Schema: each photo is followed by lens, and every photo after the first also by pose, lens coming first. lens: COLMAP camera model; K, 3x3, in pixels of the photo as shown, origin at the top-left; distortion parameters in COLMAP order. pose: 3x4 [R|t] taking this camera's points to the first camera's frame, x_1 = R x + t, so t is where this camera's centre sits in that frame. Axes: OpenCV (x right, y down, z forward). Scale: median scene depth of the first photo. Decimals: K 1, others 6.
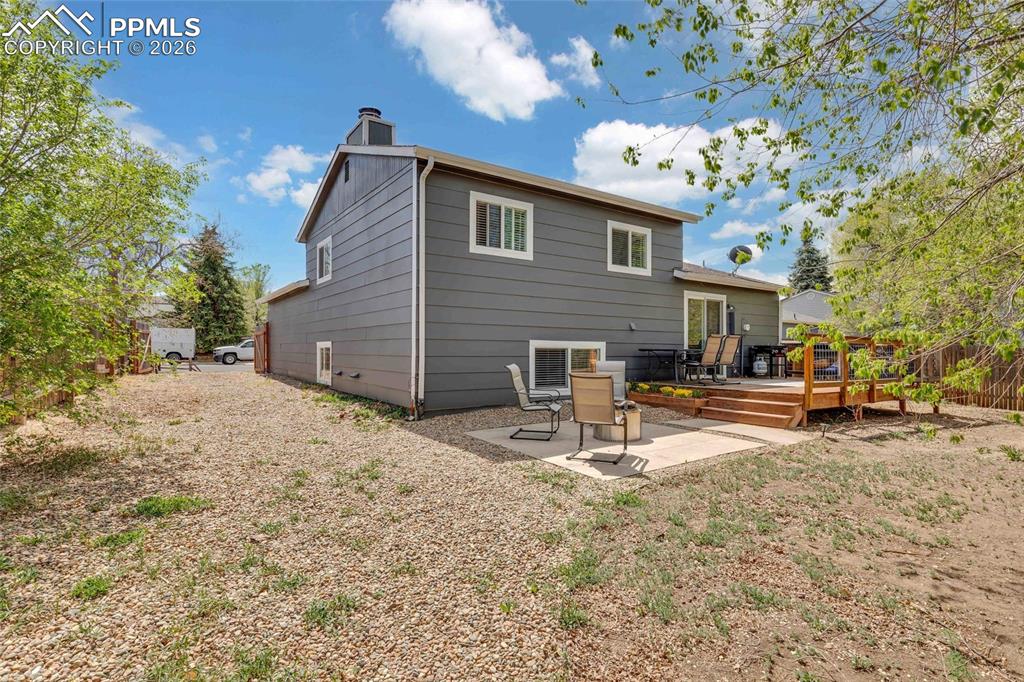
lens RADIAL K [[511.5, 0, 512.0], [0, 511.5, 341.0], [0, 0, 1]] dist [0.019766, 0.000222]
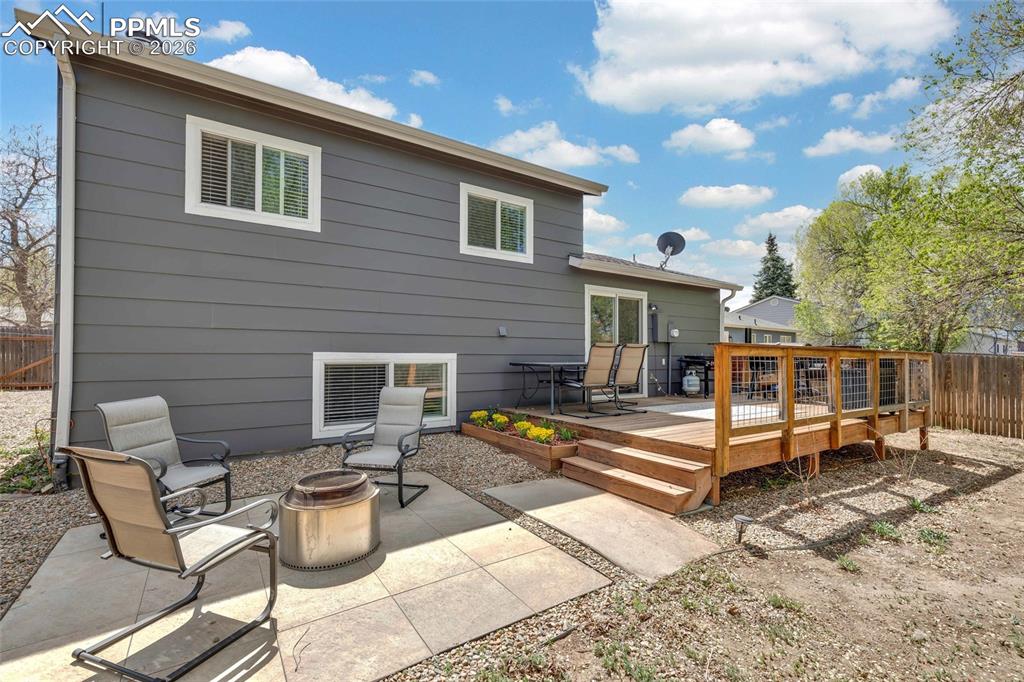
lens RADIAL K [[444.2, 0, 512.0], [0, 444.2, 341.0], [0, 0, 1]] dist [0.013271, -0.000162]
pose [[0.999811, -0.000916, -0.019419, 0.262986], [0.000707, 0.999942, -0.010777, -0.008364], [0.019428, 0.010761, 0.999753, 0.371953]]
